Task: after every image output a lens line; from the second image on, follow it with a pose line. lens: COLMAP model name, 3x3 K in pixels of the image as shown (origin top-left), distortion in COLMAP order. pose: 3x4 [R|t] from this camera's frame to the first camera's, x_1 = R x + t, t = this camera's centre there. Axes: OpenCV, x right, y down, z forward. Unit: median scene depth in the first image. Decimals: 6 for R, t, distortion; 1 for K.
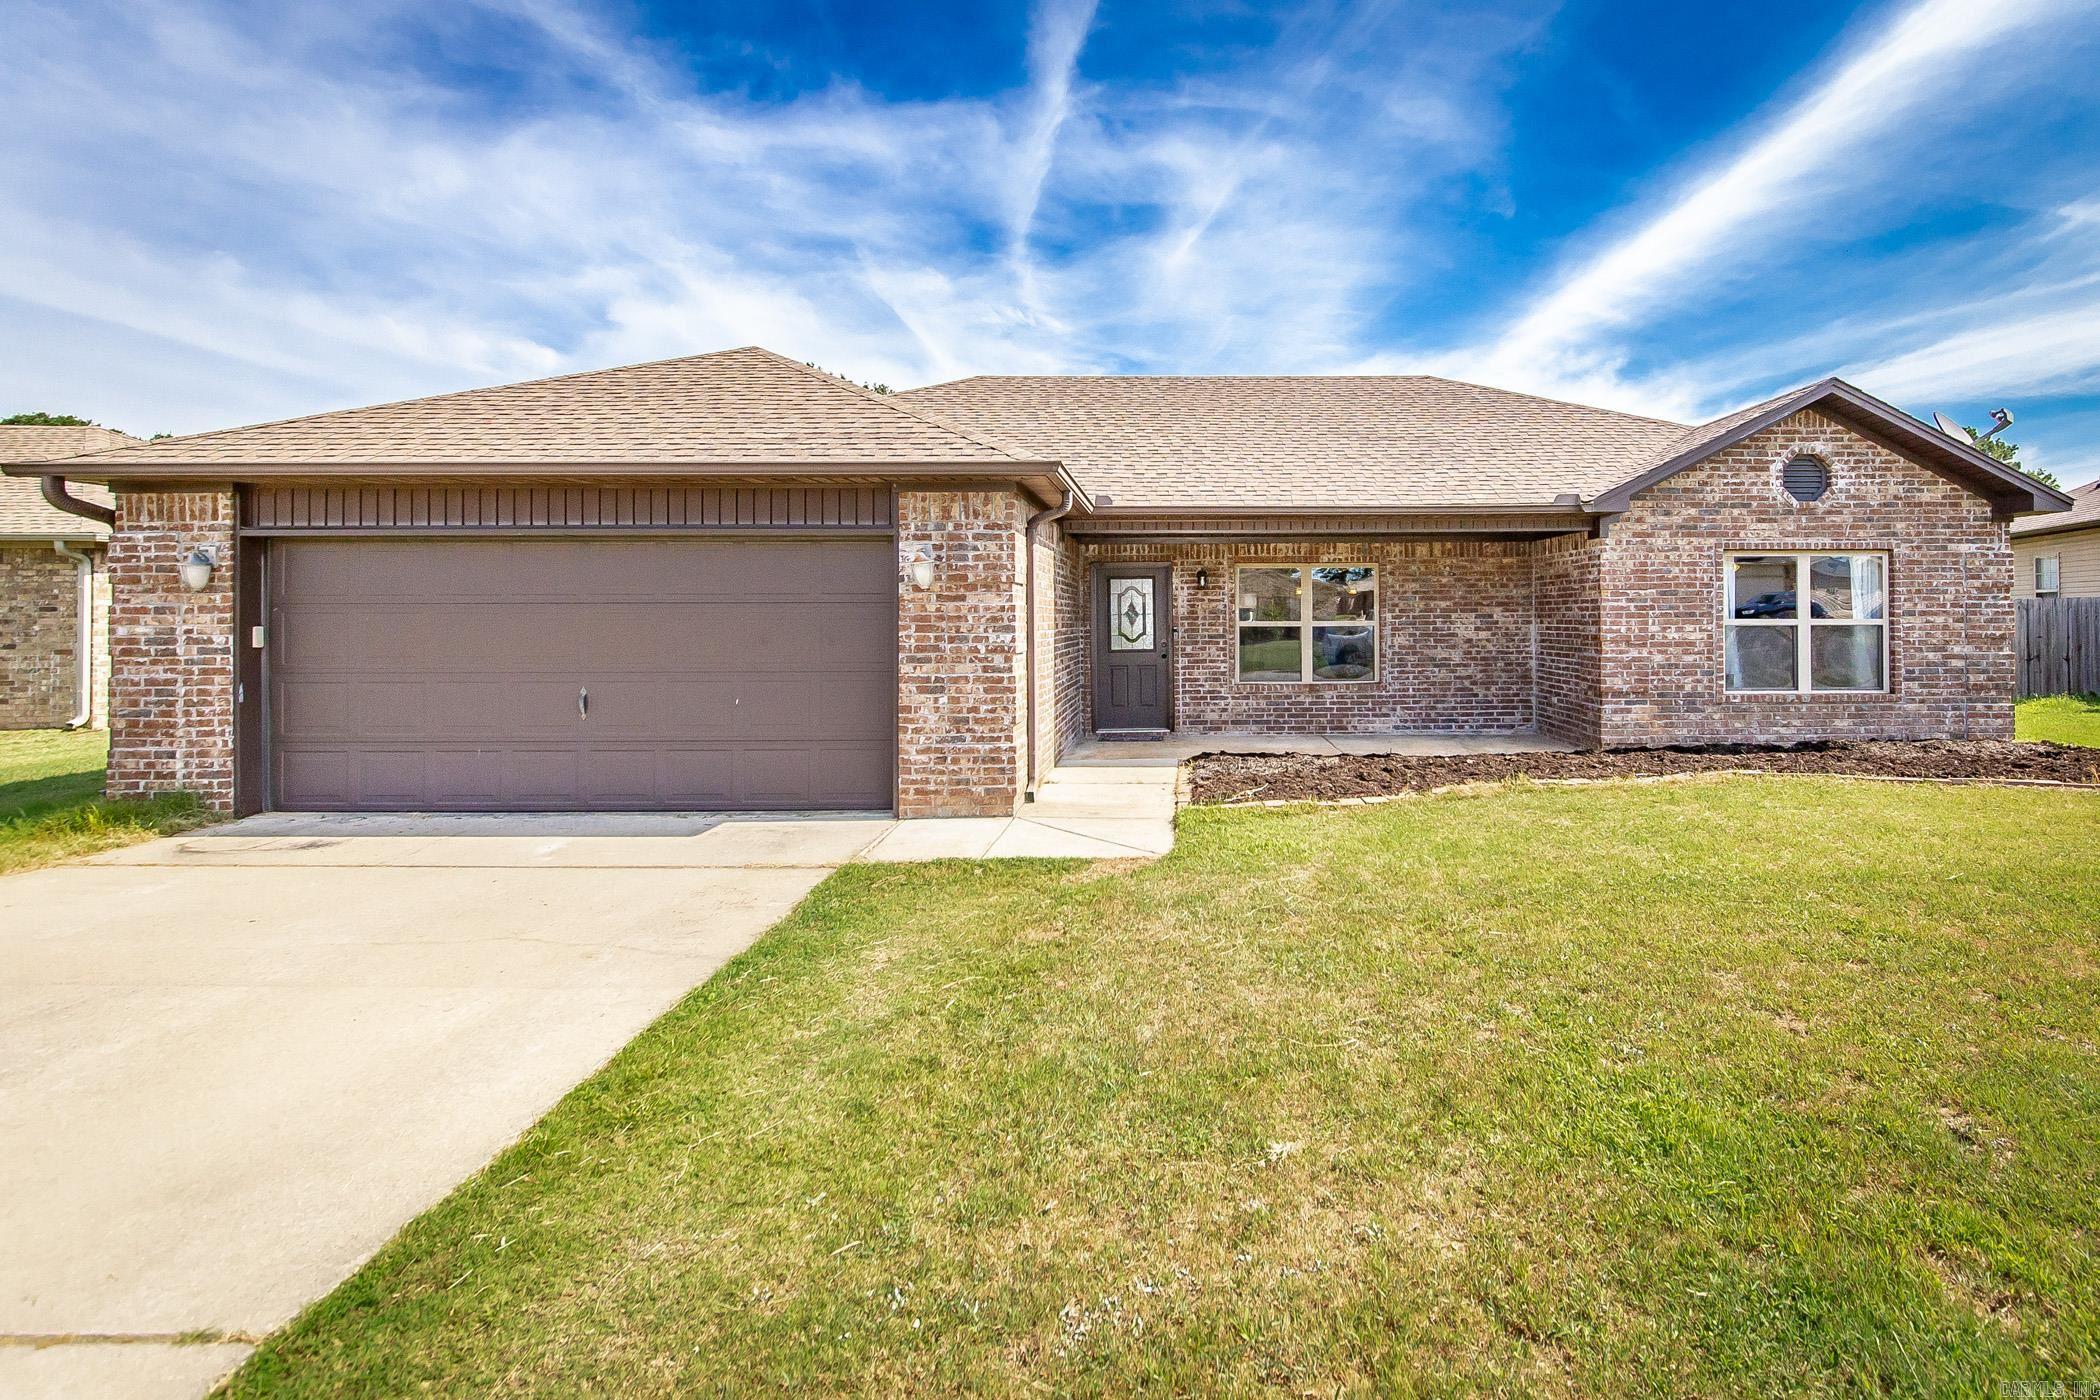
lens RADIAL K [[816.7, 0, 1160.1], [0, 816.7, 608.3], [0, 0, 1]] dist [-0.001126, -0.000179]
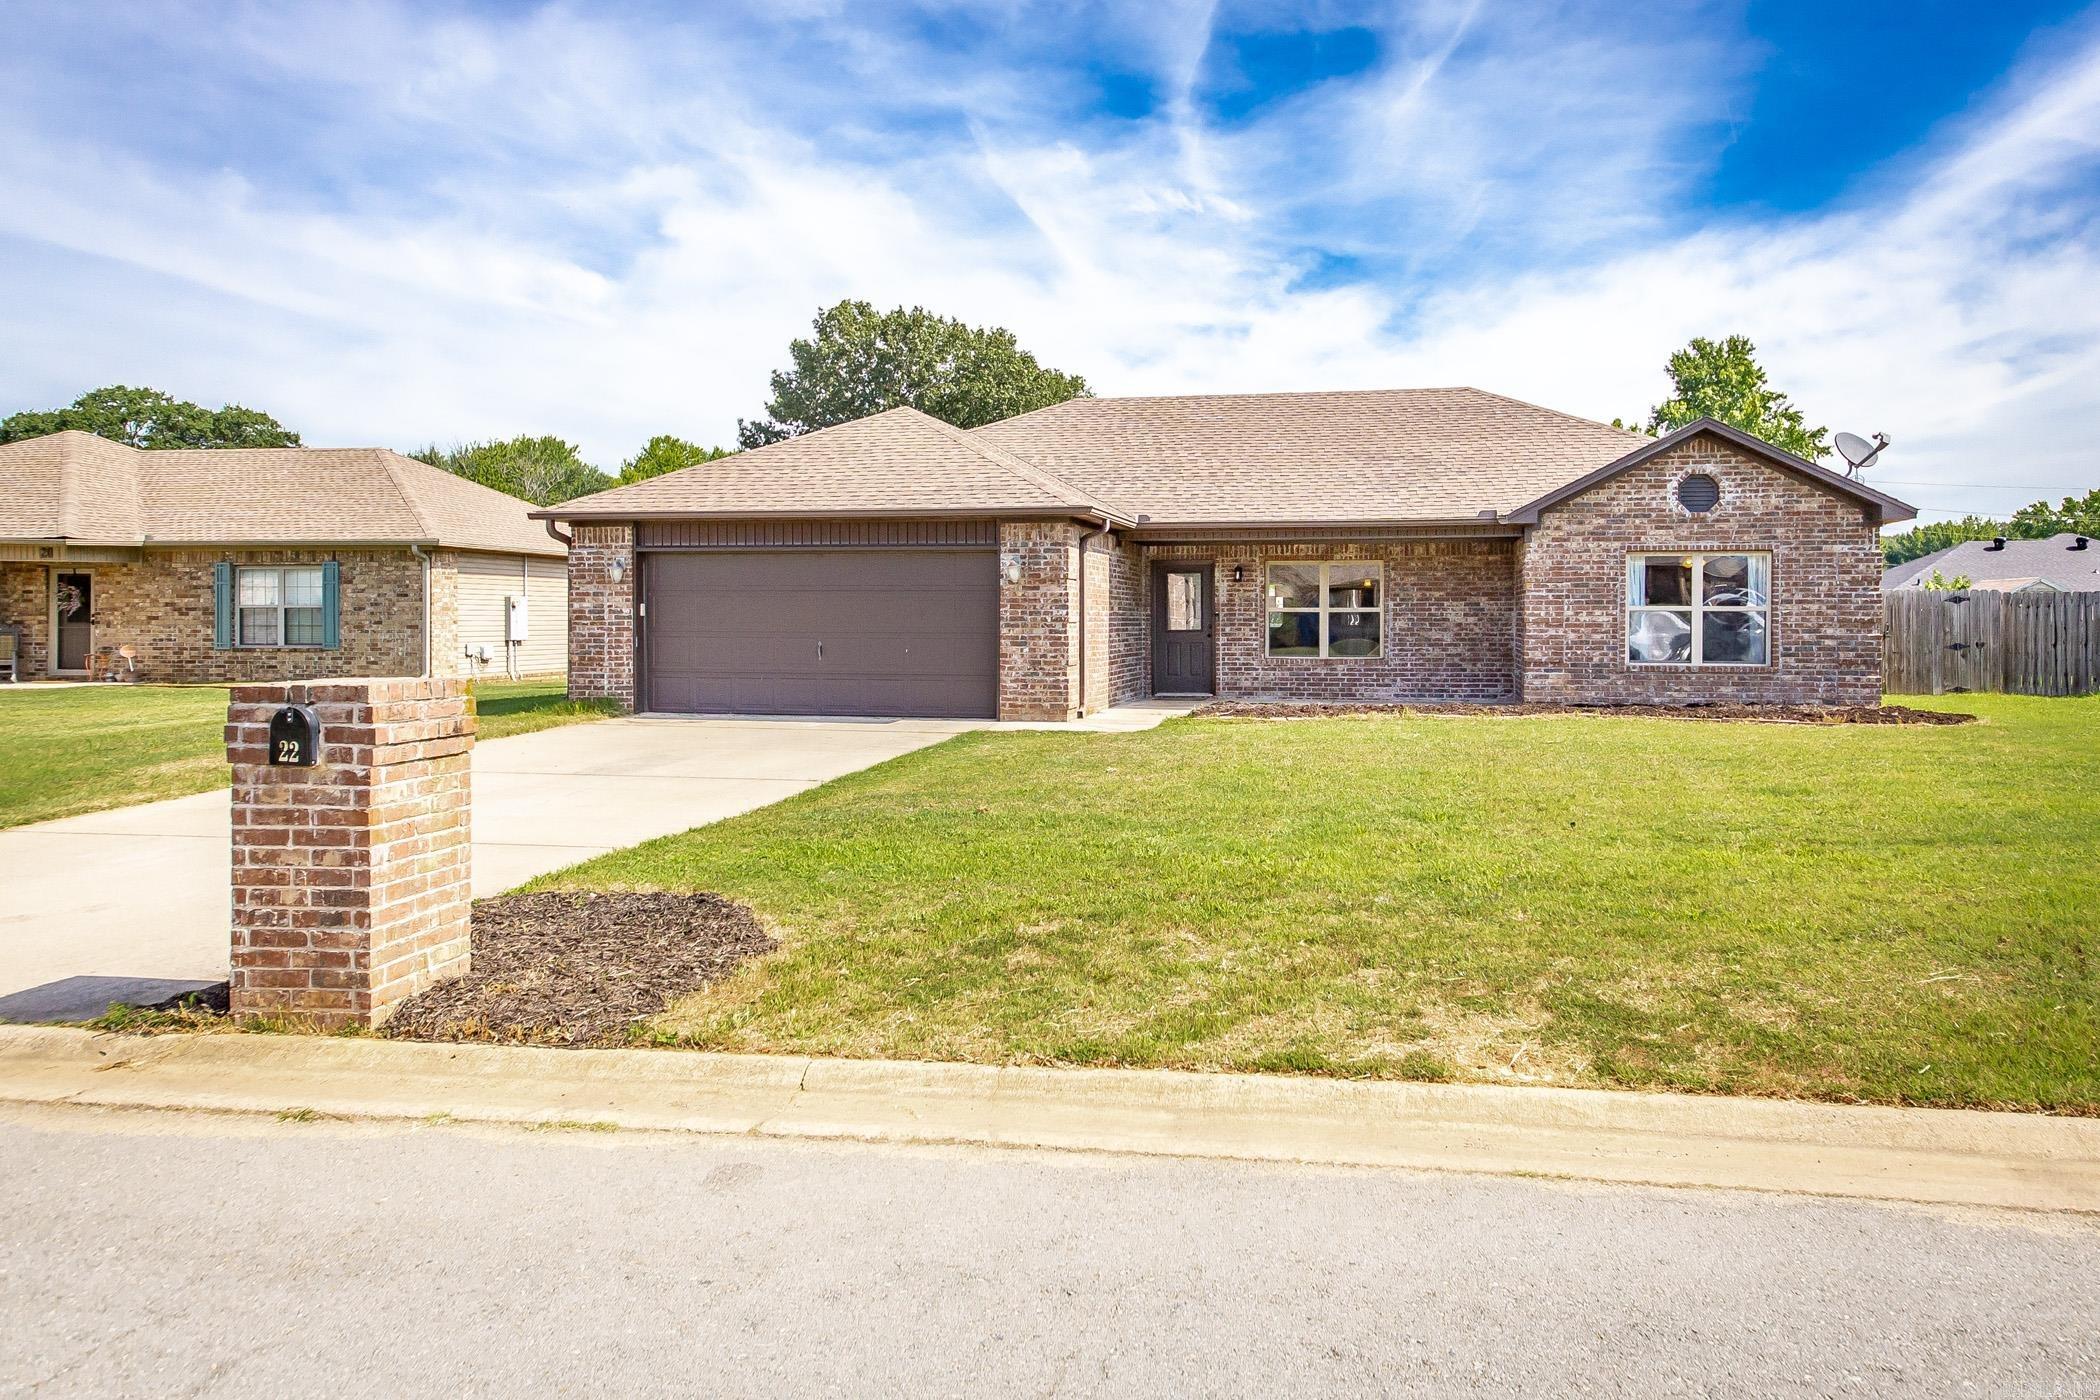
lens RADIAL K [[1225.7, 0, 1195.5], [0, 1225.7, 621.1], [0, 0, 1]] dist [0.032129, -0.000914]
pose [[0.985580, 0.006218, -0.169098, 0.353404], [-0.004152, 0.999912, 0.012568, 0.015590], [0.169161, -0.011685, 0.985519, -0.996148]]
